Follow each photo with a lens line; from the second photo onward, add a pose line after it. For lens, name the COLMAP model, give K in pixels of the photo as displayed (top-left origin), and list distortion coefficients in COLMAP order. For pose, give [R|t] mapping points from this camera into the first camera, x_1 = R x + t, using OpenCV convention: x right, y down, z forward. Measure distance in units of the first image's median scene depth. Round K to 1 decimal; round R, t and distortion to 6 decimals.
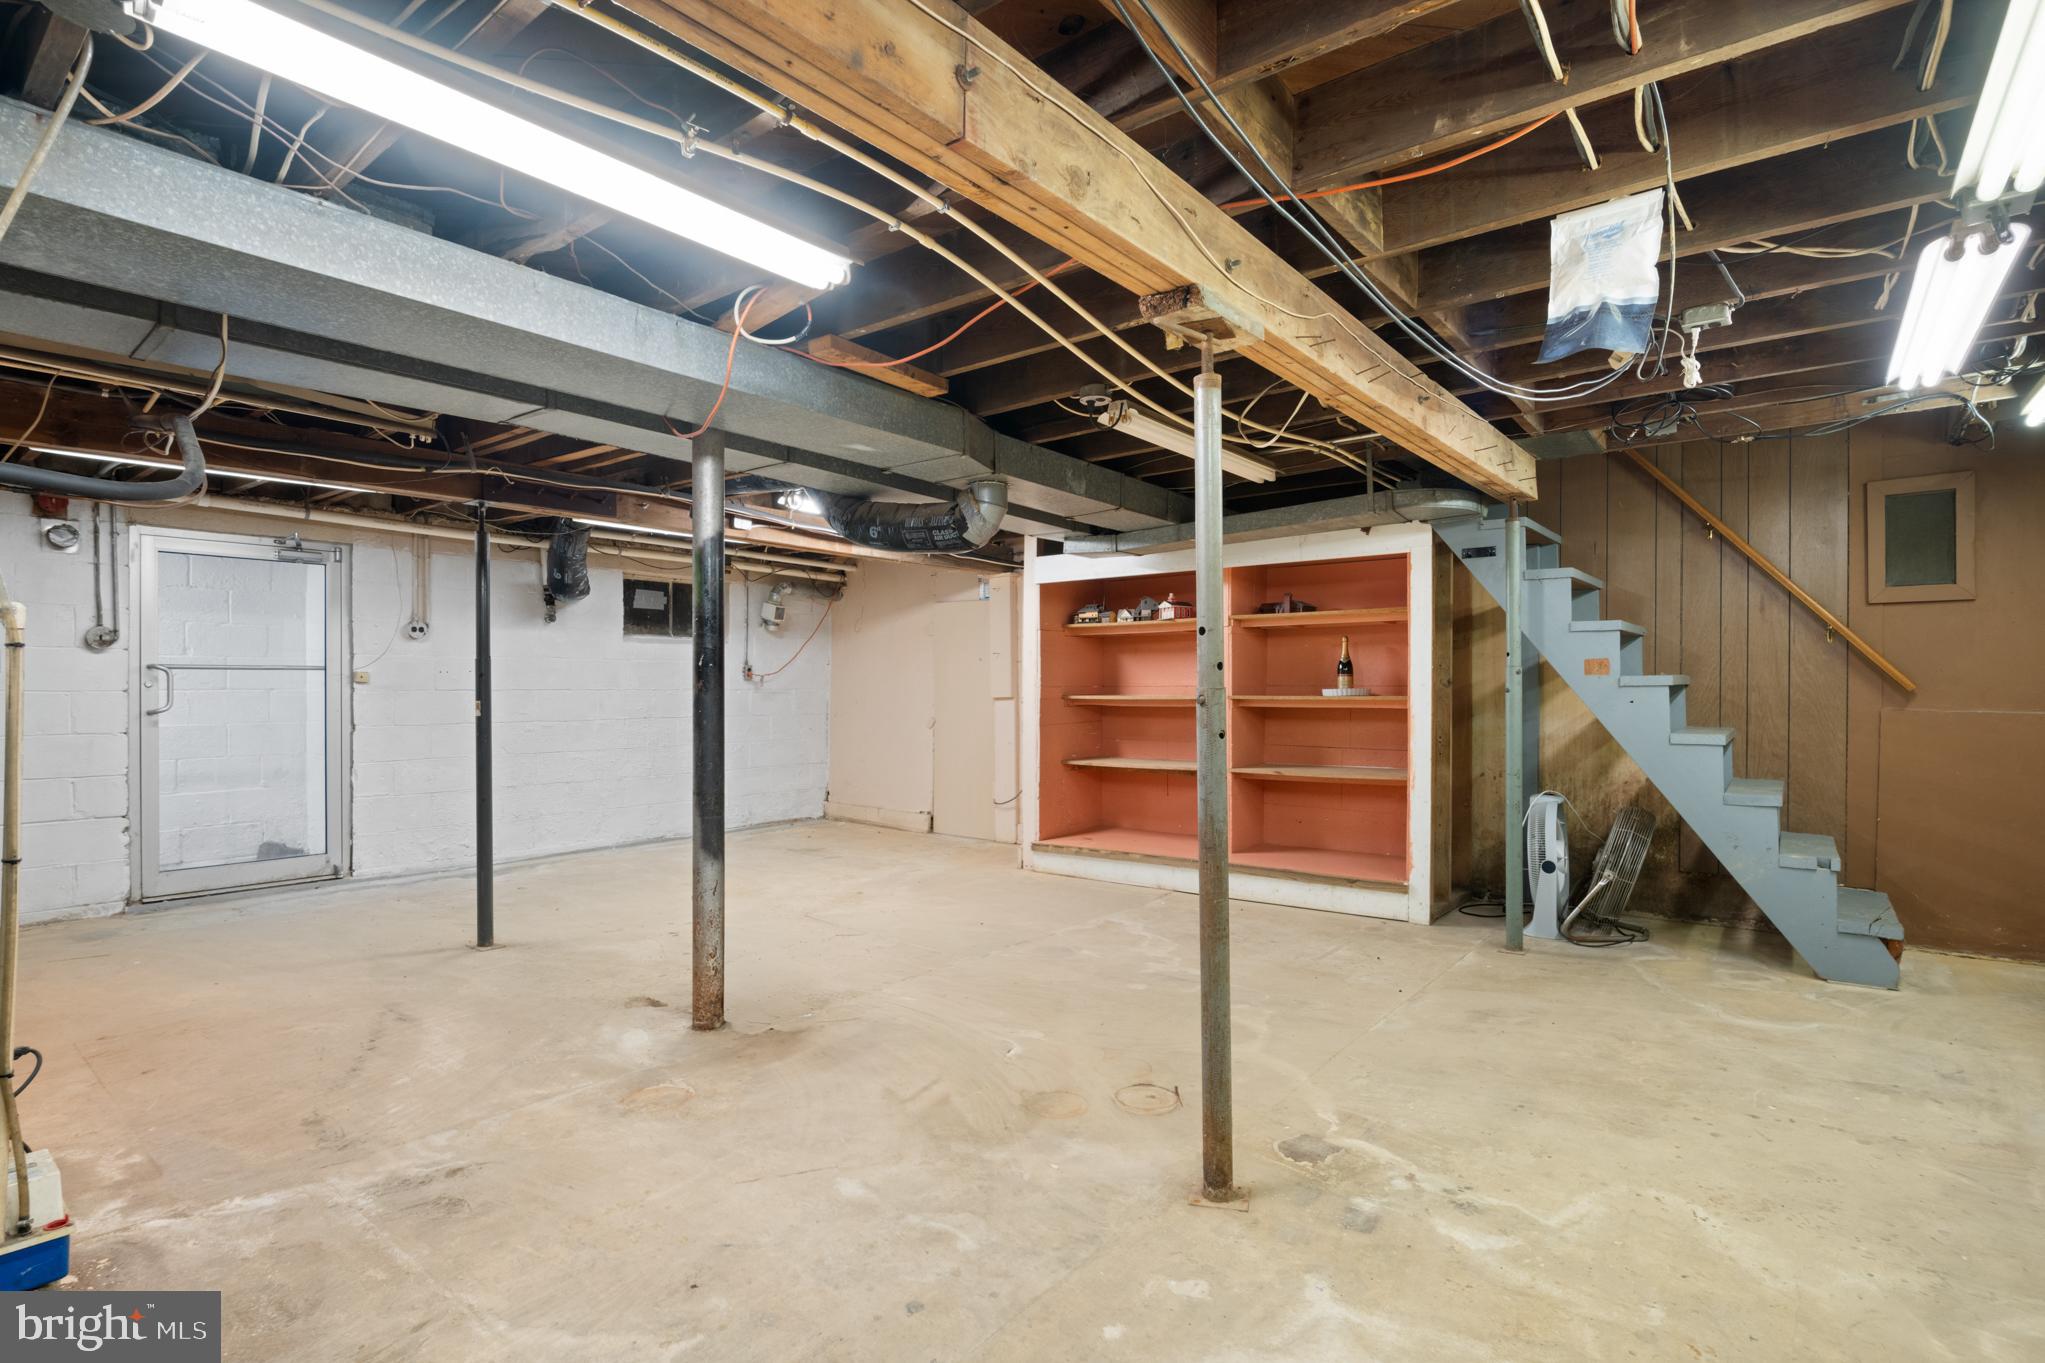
lens RADIAL K [[979.2, 0, 1028.5], [0, 979.2, 690.5], [0, 0, 1]] dist [-0.000353, -0.005304]
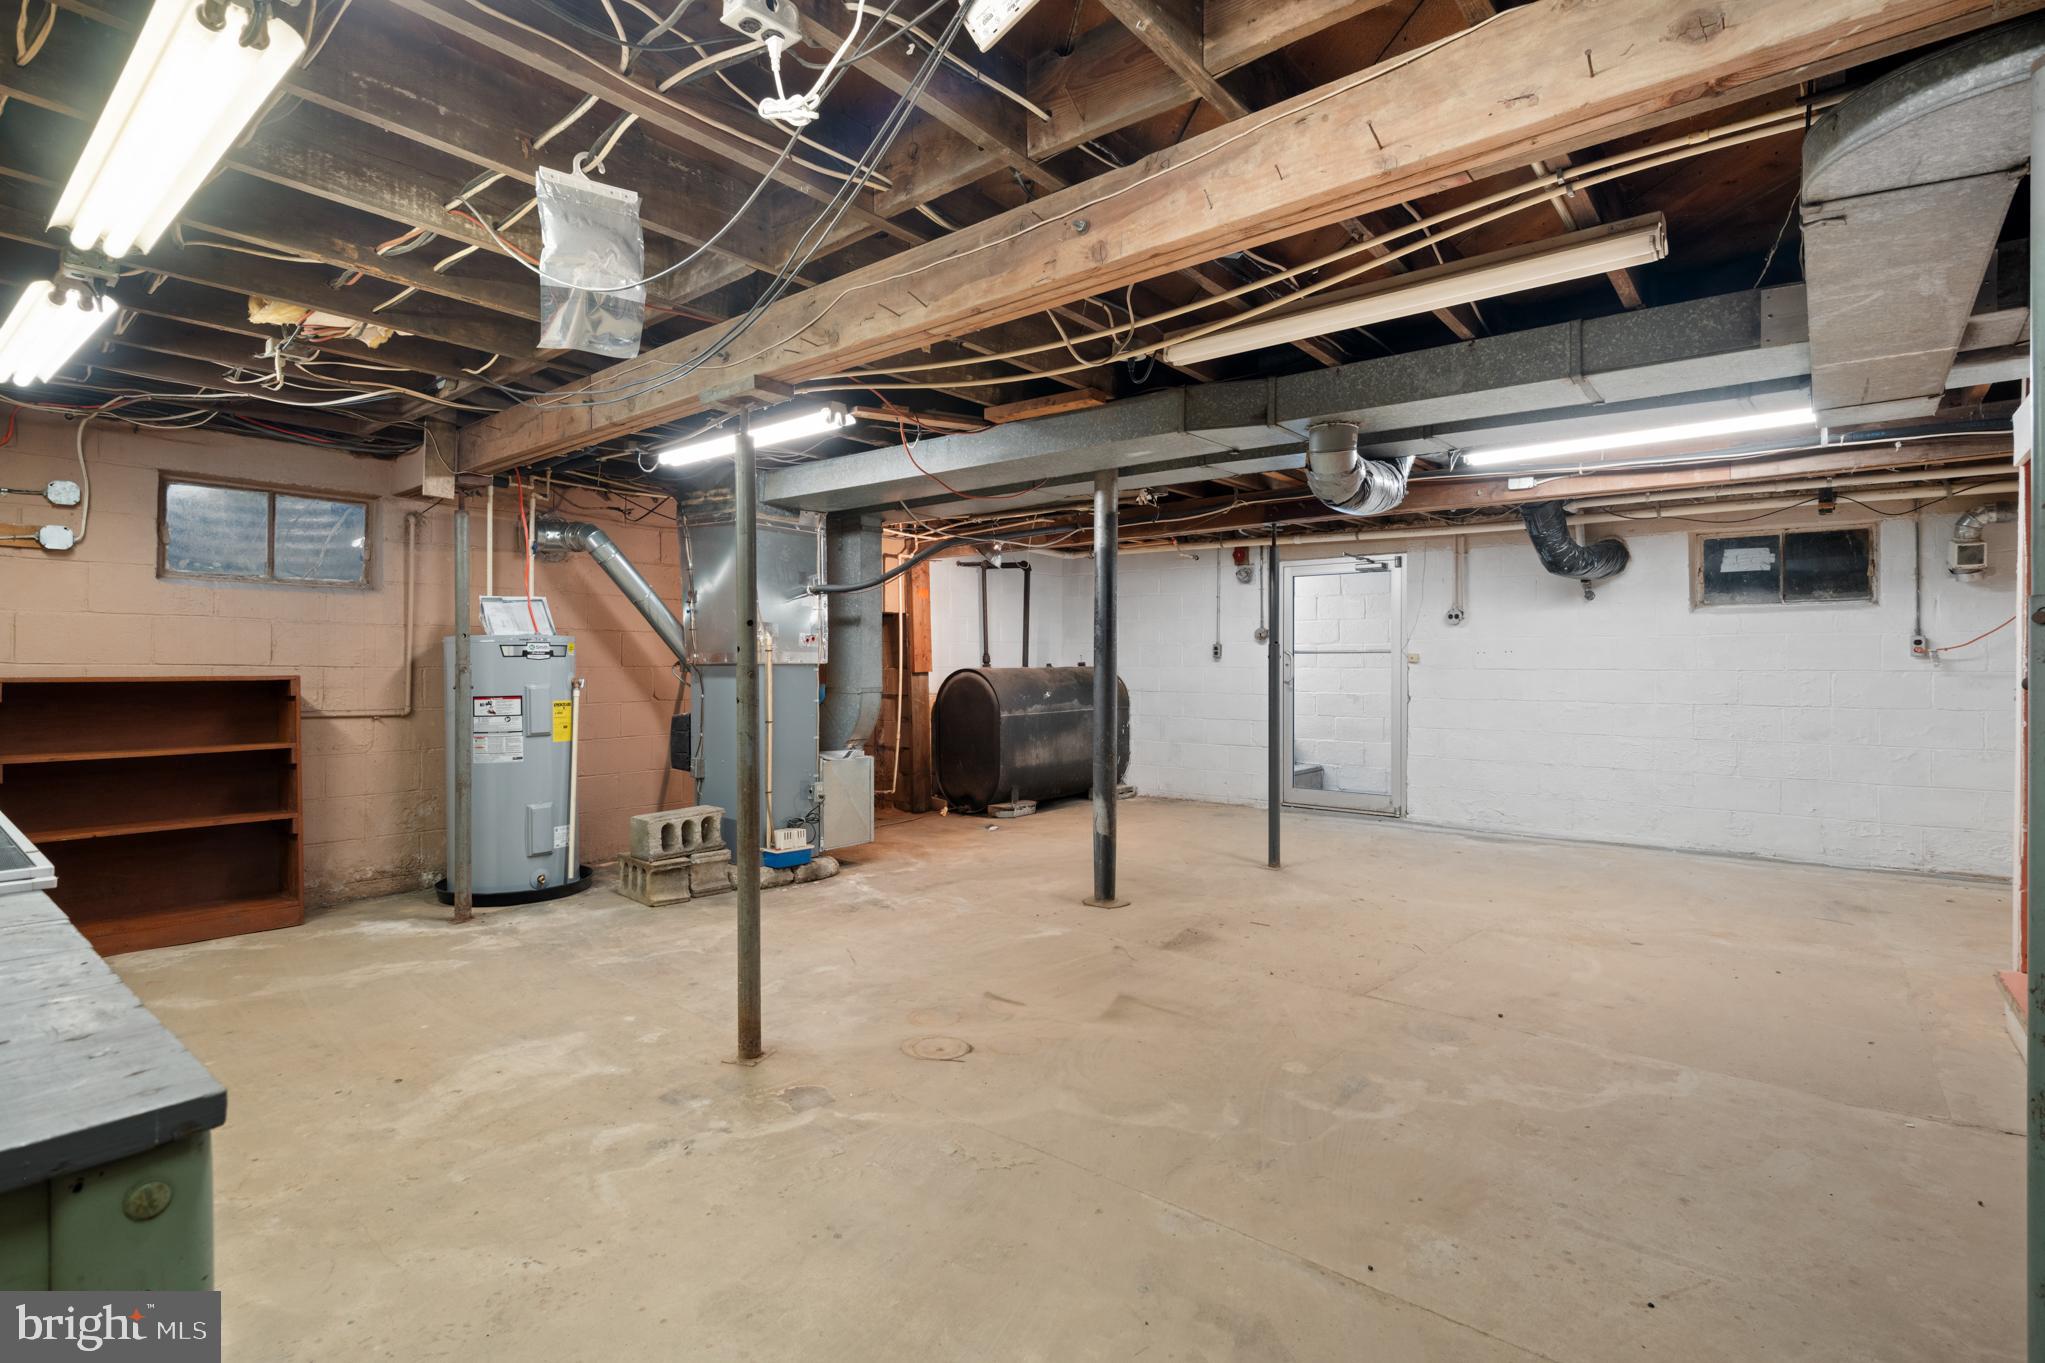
lens RADIAL K [[979.2, 0, 1018.3], [0, 979.2, 677.4], [0, 0, 1]] dist [-0.000353, -0.005304]
pose [[-0.023684, 0.012390, -0.999643, 1.325183], [-0.007066, 0.999896, 0.012560, -0.003298], [0.999695, 0.007361, -0.023594, 1.241736]]
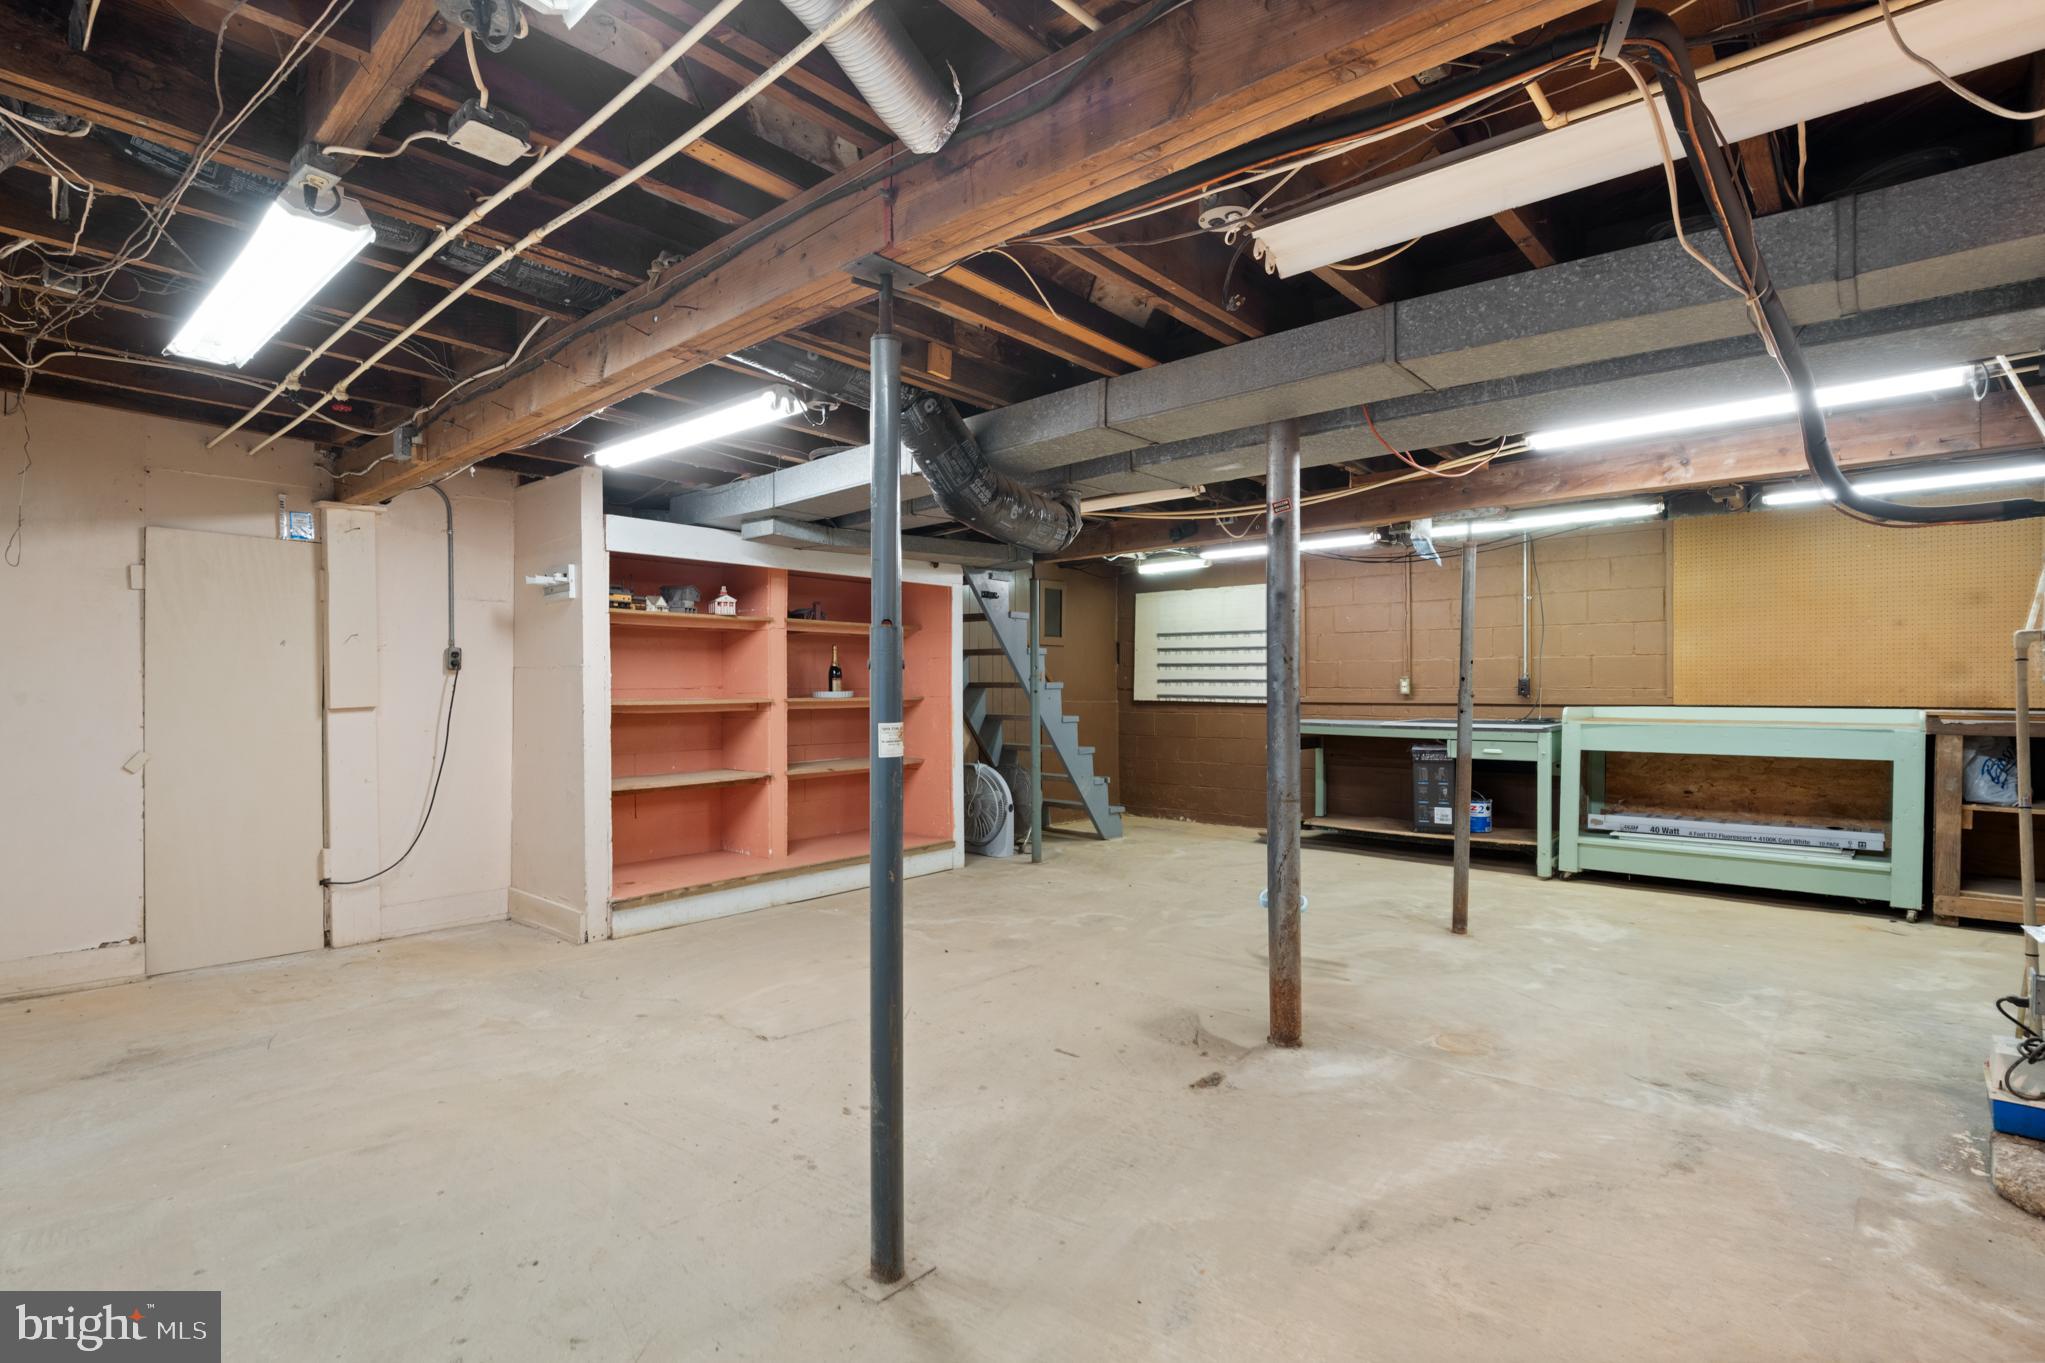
lens RADIAL K [[979.2, 0, 983.6], [0, 979.2, 673.4], [0, 0, 1]] dist [-0.000353, -0.005304]
pose [[0.079490, 0.018501, 0.996664, -1.790236], [0.001051, 0.999826, -0.018644, -0.002176], [-0.996835, 0.002529, 0.079457, 1.658711]]
